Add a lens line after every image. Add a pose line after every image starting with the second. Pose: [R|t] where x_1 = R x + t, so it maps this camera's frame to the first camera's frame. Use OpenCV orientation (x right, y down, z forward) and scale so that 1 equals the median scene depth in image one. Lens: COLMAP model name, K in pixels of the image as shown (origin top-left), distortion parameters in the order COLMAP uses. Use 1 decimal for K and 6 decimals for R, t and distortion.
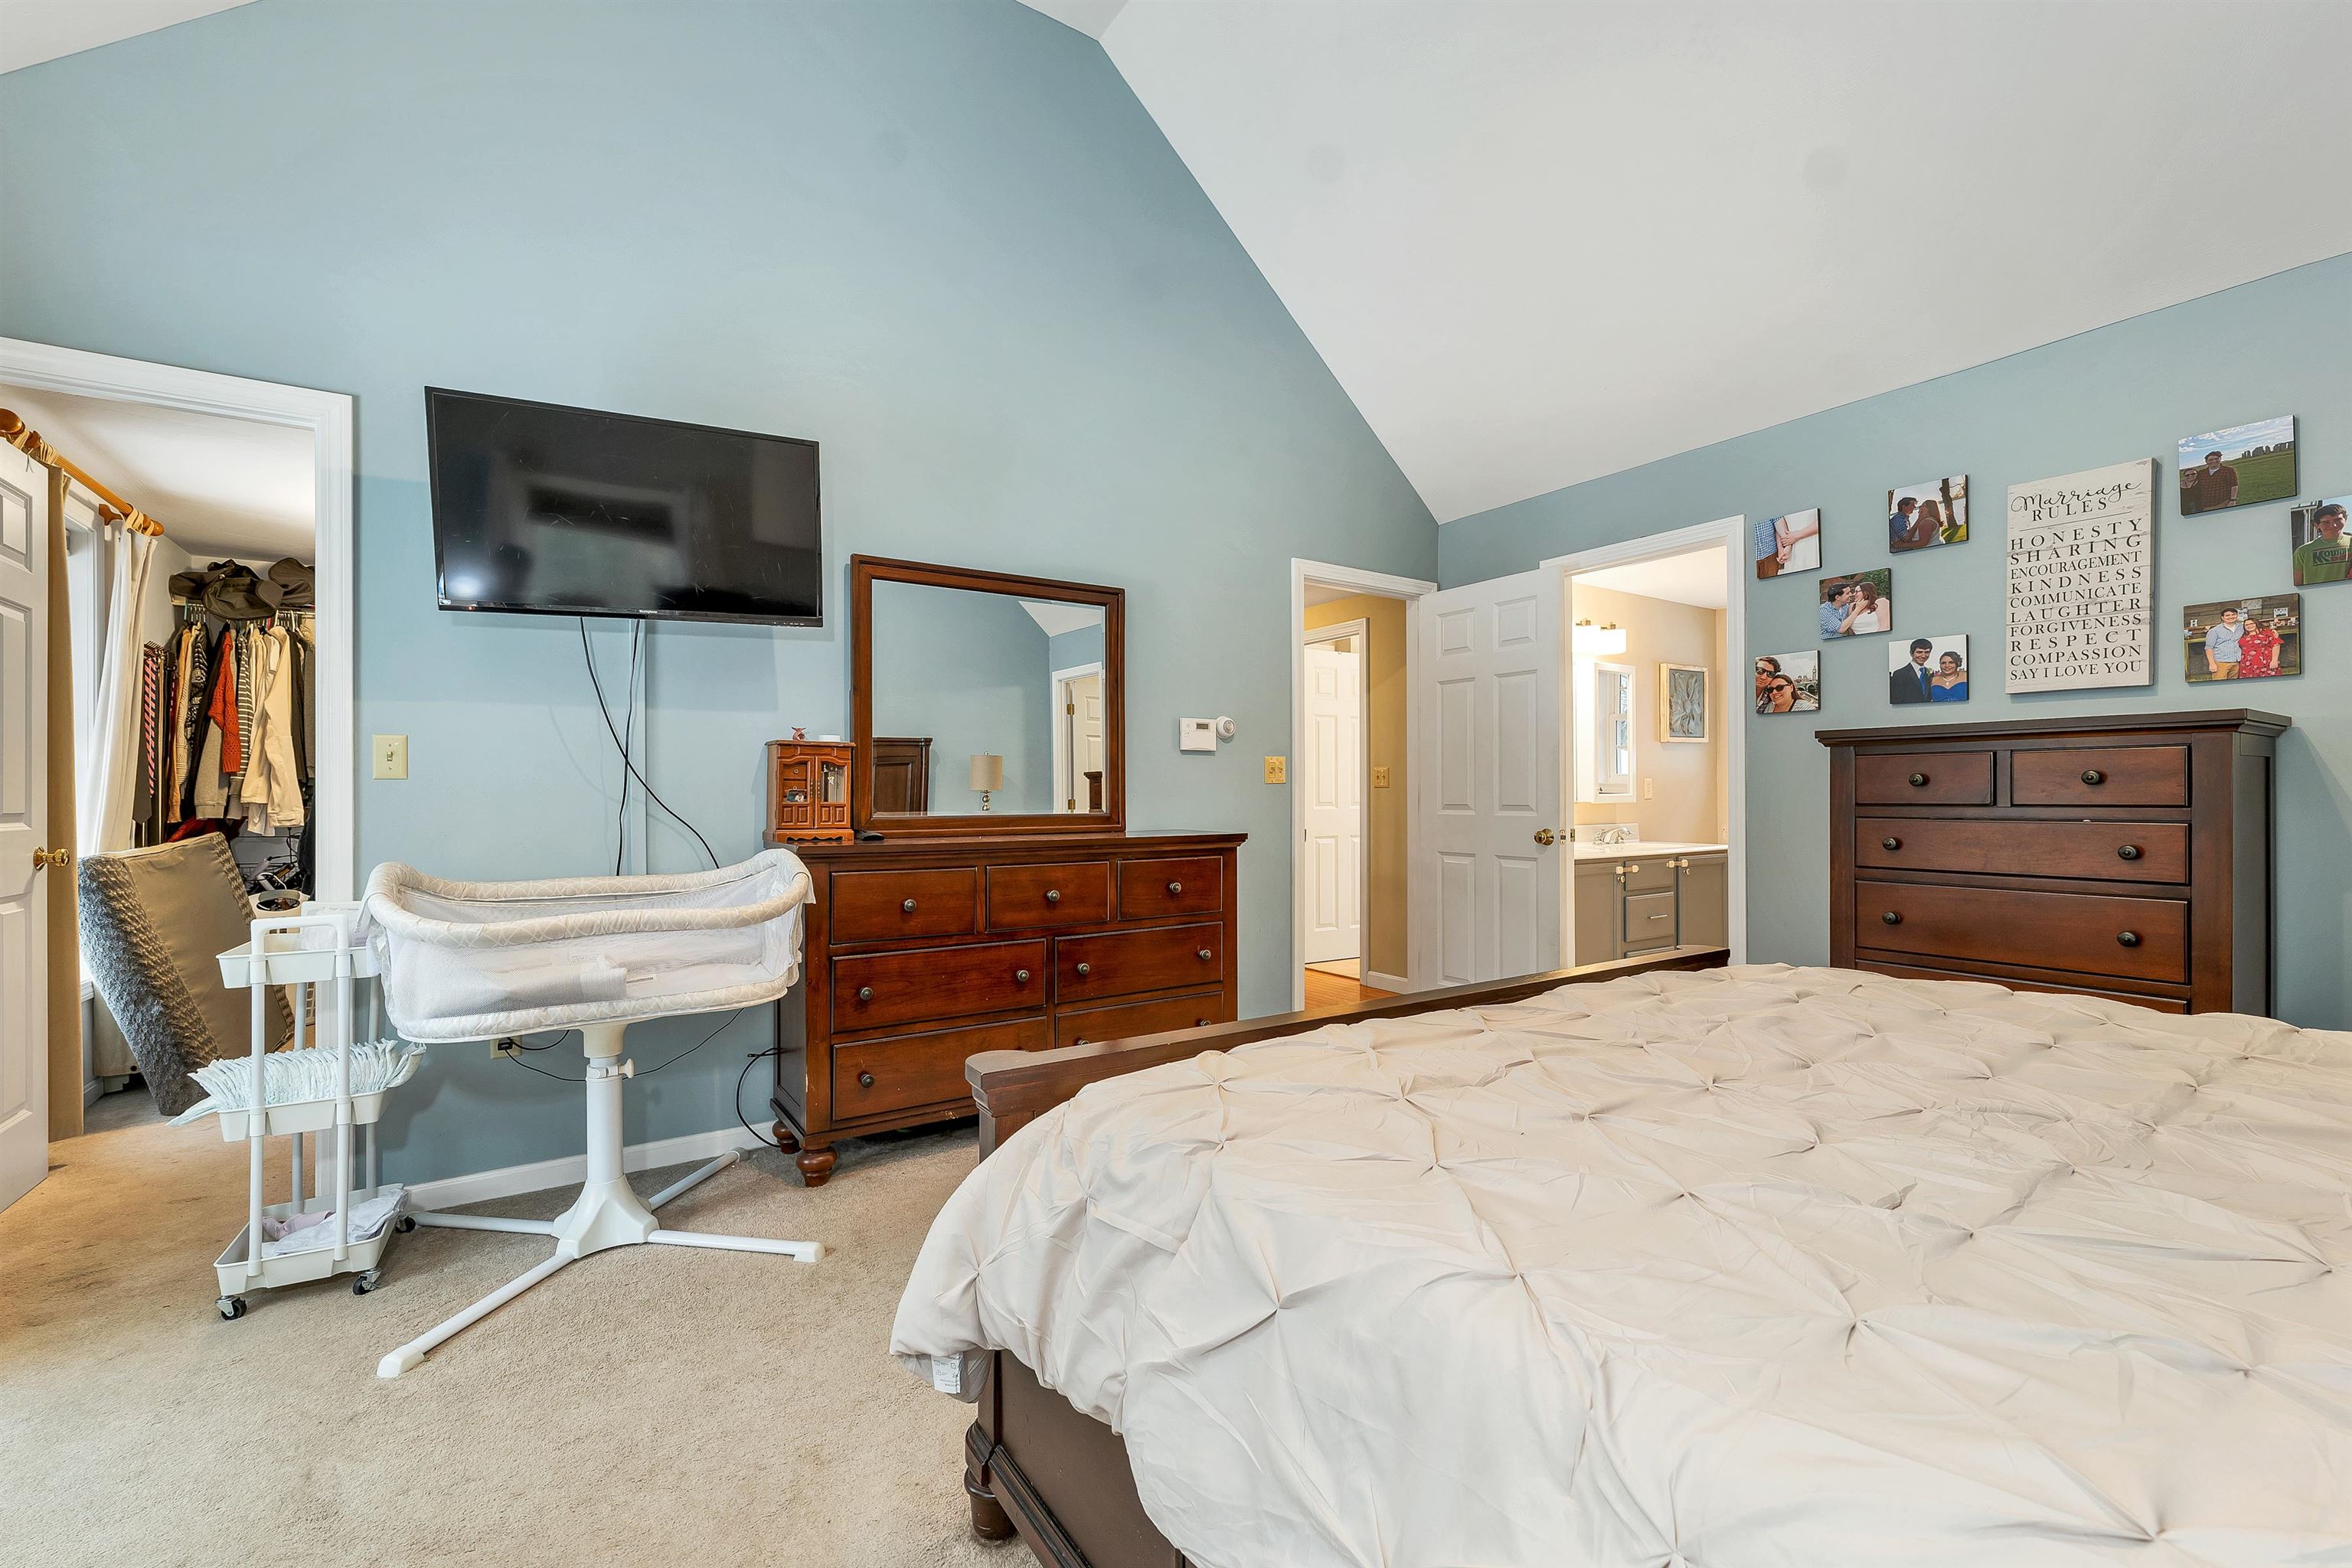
lens RADIAL K [[970.9, 0, 1165.1], [0, 970.9, 791.0], [0, 0, 1]] dist [0.003581, -0.000401]
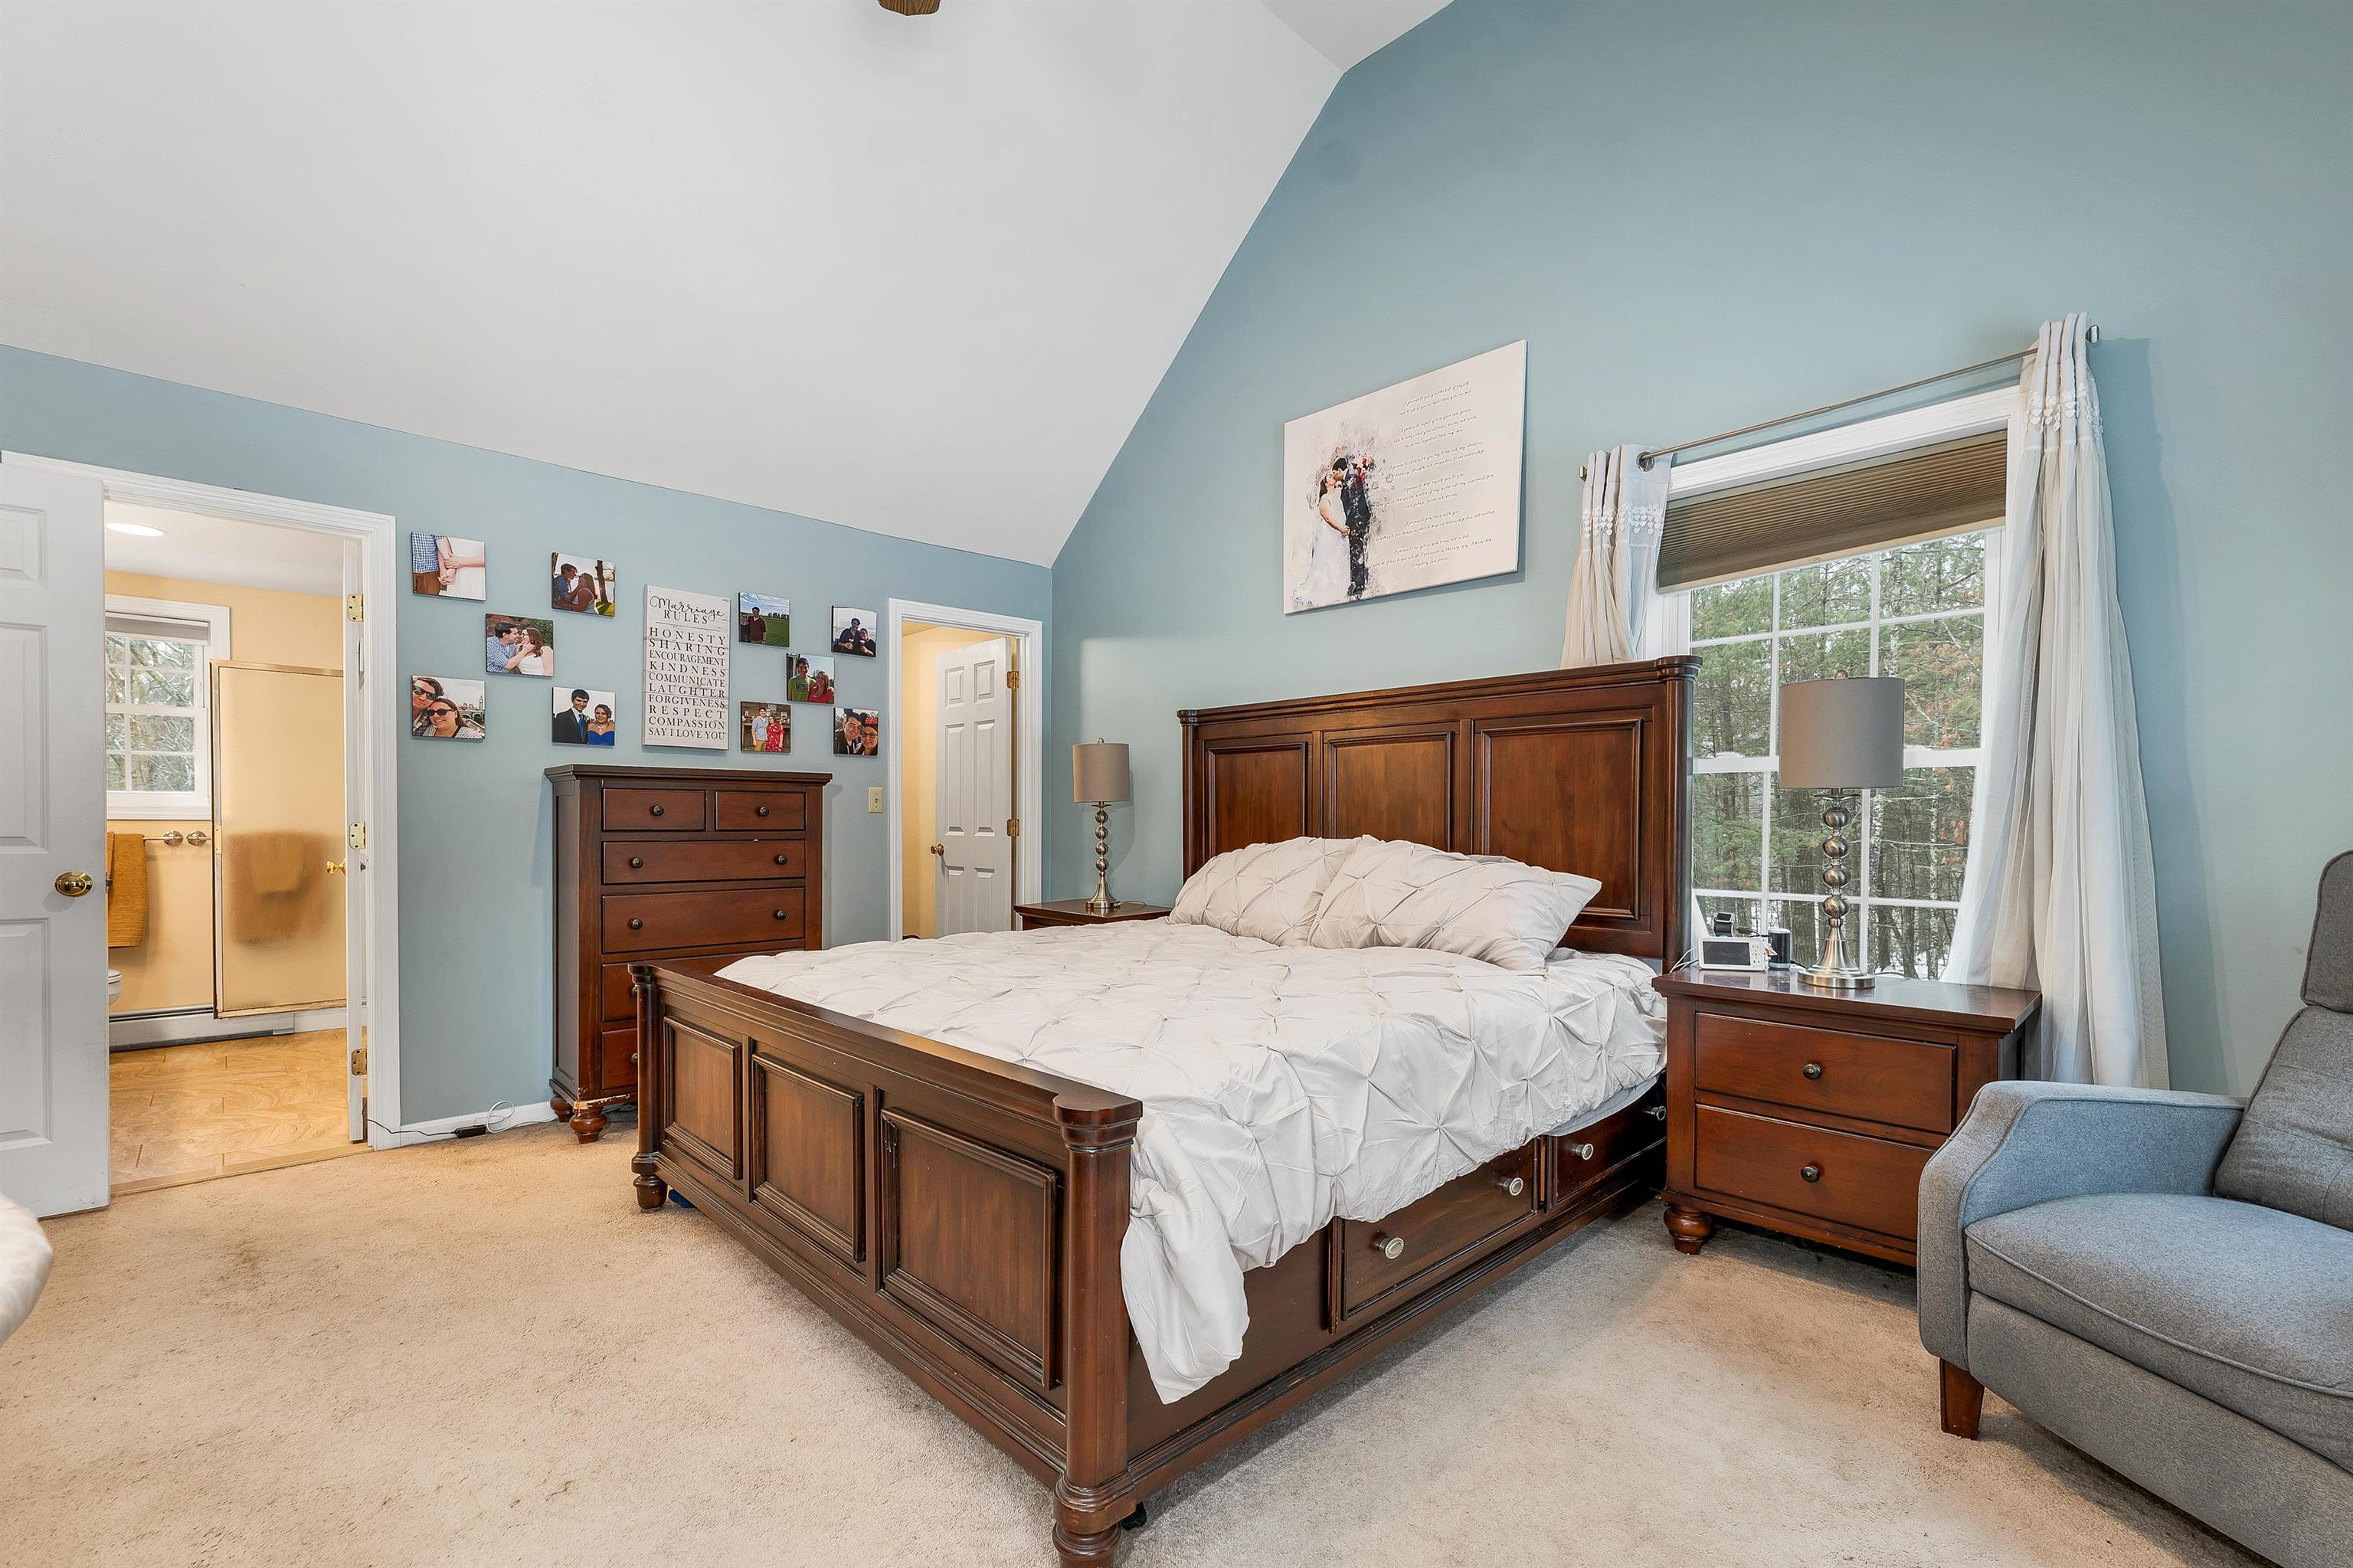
lens RADIAL K [[1052.5, 0, 1123.3], [0, 1052.5, 827.2], [0, 0, 1]] dist [0.003792, 0.000434]
pose [[-0.153767, -0.000495, 0.988107, -0.574421], [-0.005773, 0.999983, -0.000398, 0.006319], [-0.988090, -0.005765, -0.153767, 0.543883]]
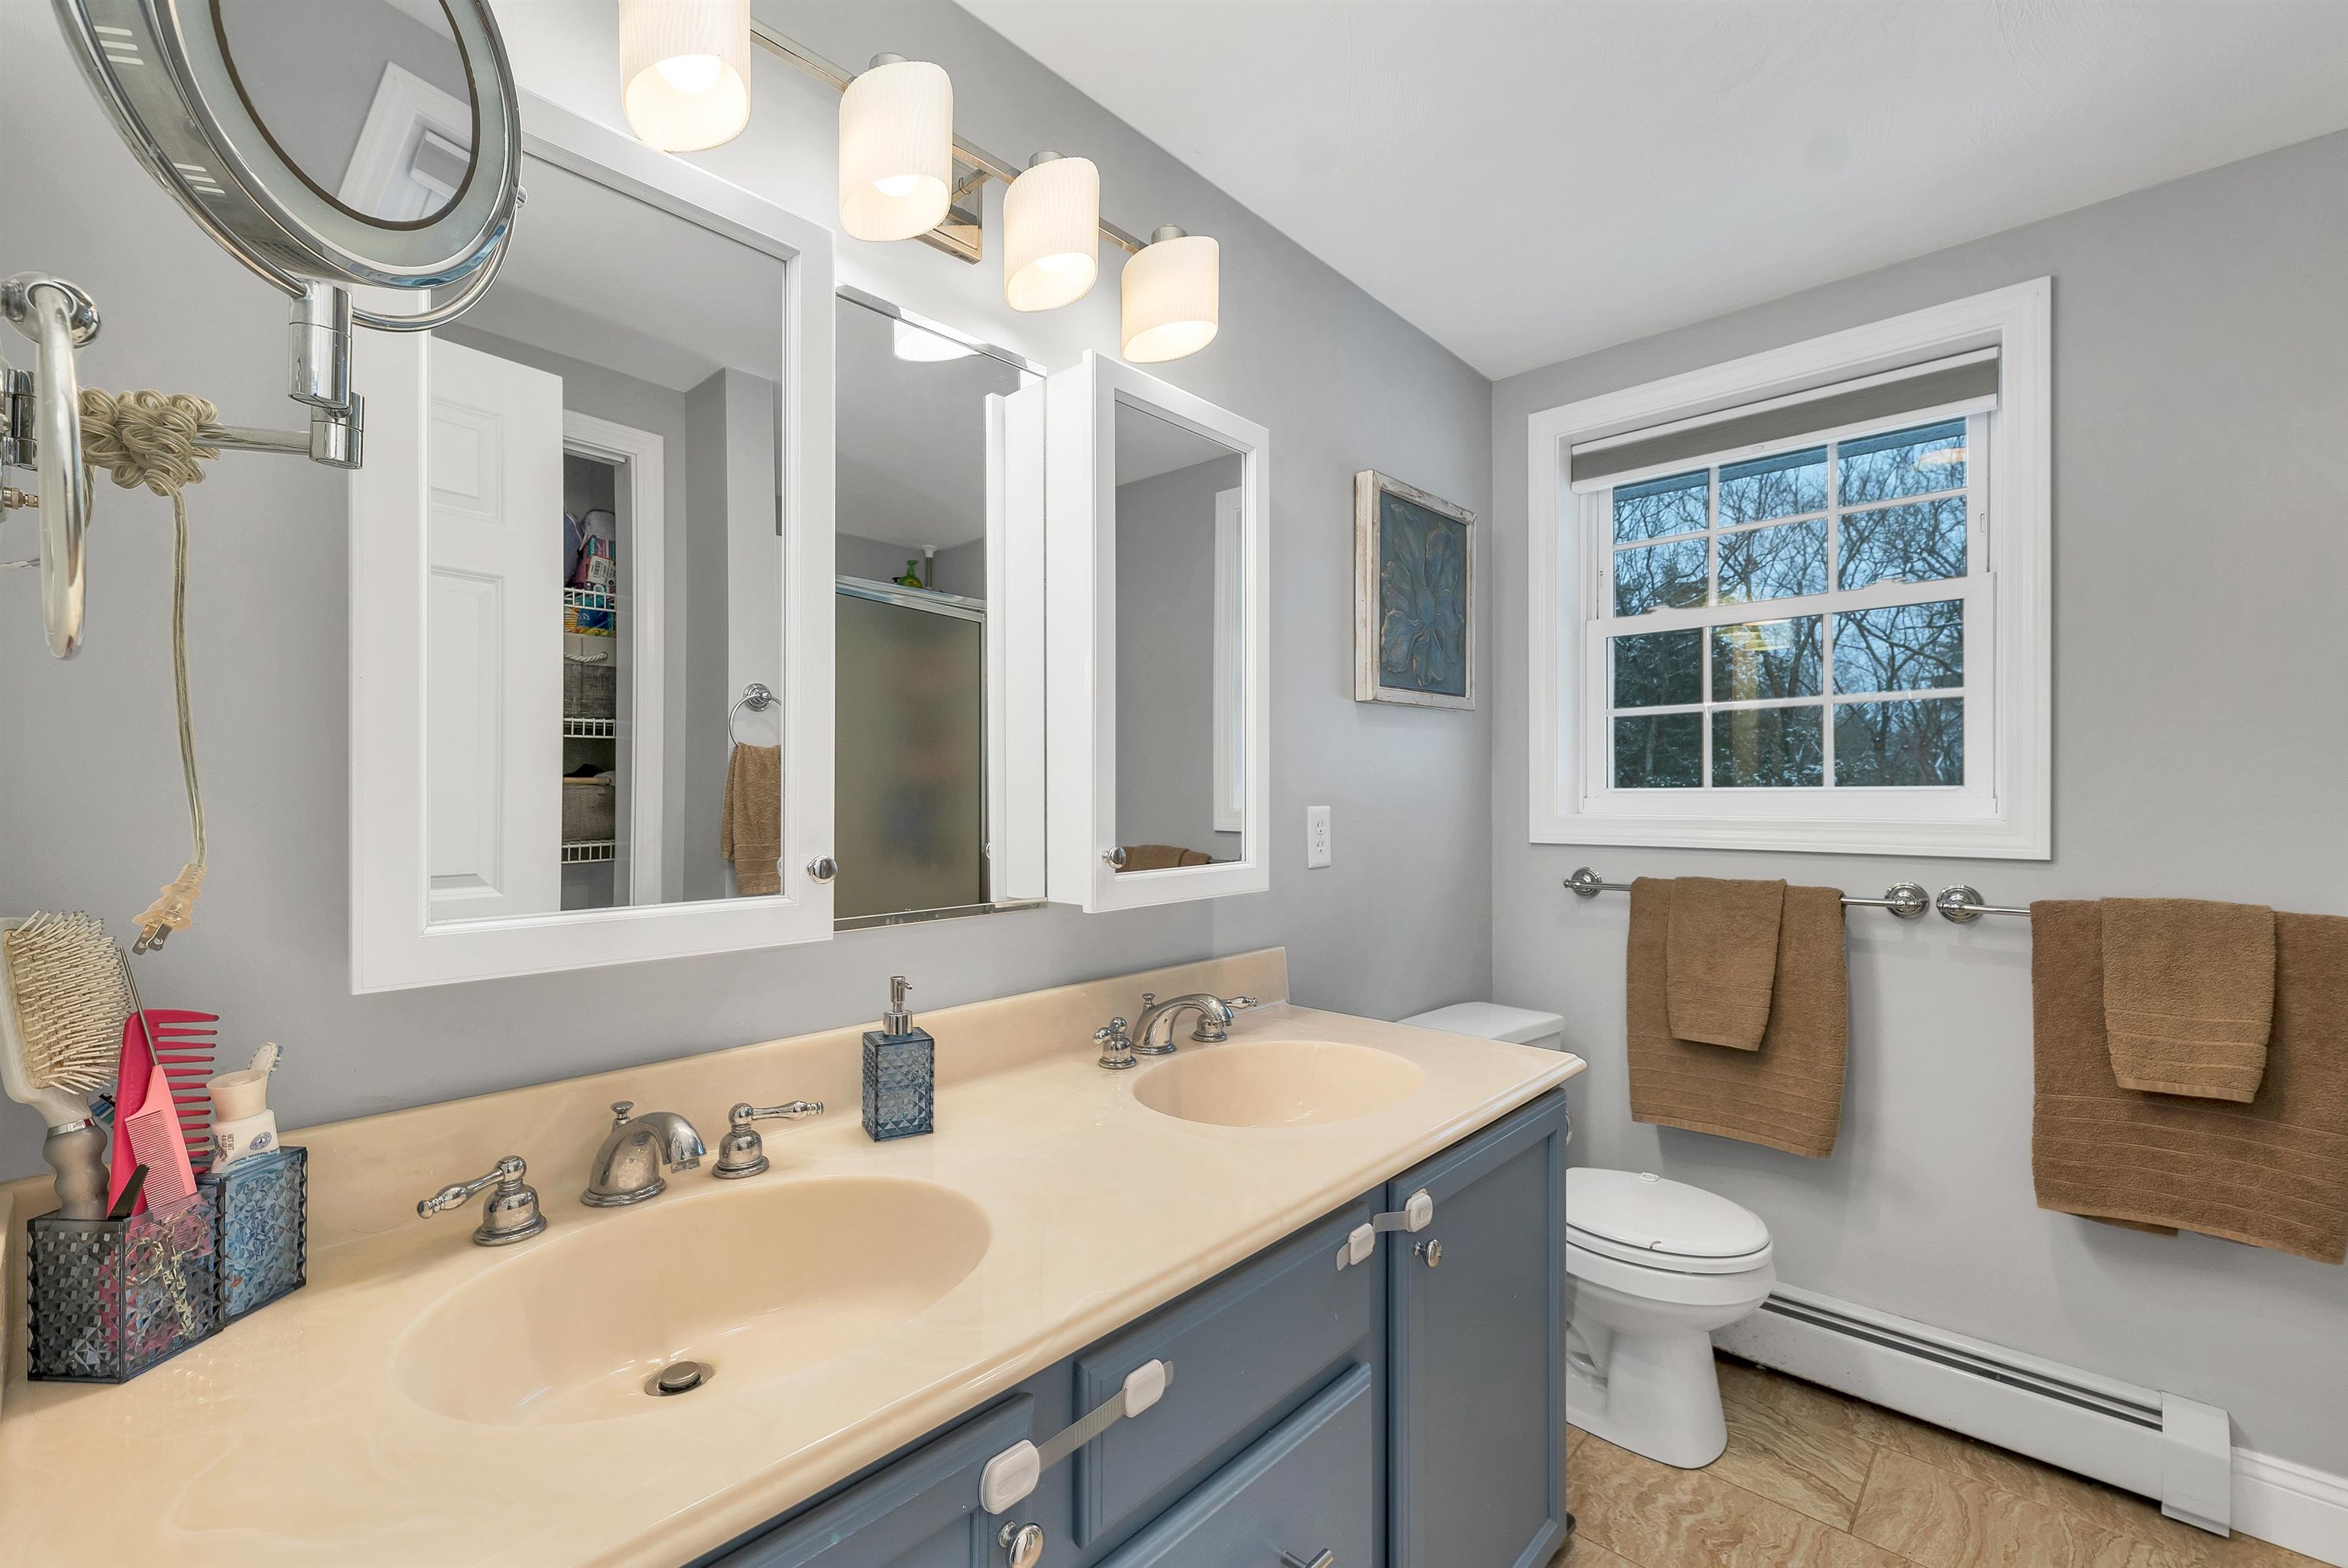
lens RADIAL K [[969.2, 0, 1184.0], [0, 969.2, 802.2], [0, 0, 1]] dist [0.003581, -0.000401]
pose [[0.965175, 0.011038, 0.261372, 0.678248], [-0.011384, 0.999935, -0.000191, -0.026320], [-0.261357, -0.002791, 0.965238, 1.280911]]
